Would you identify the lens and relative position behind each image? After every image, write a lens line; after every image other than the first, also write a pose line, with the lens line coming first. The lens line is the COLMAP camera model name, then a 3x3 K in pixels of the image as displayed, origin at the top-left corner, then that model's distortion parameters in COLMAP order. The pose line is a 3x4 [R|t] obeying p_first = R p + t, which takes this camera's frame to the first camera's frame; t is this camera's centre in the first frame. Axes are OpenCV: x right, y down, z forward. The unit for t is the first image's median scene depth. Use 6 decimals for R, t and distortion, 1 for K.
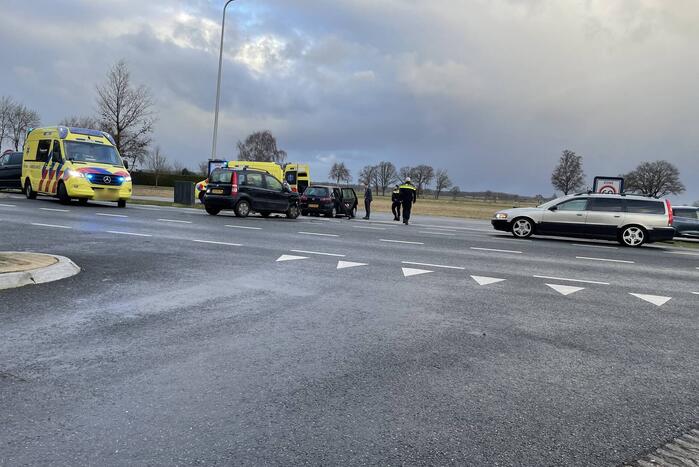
lens RADIAL K [[544.1, 0, 353.6], [0, 544.1, 233.9], [0, 0, 1]] dist [0.086492, -0.036518]
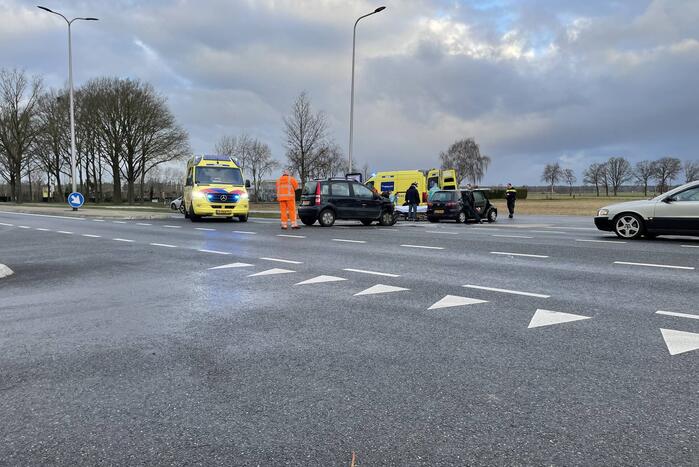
lens RADIAL K [[544.1, 0, 367.5], [0, 544.1, 215.7], [0, 0, 1]] dist [0.086492, -0.036518]
pose [[0.912216, -0.047368, -0.406962, 0.249923], [0.026769, 0.998063, -0.056164, 0.007728], [0.408834, 0.040339, 0.911717, 0.094449]]
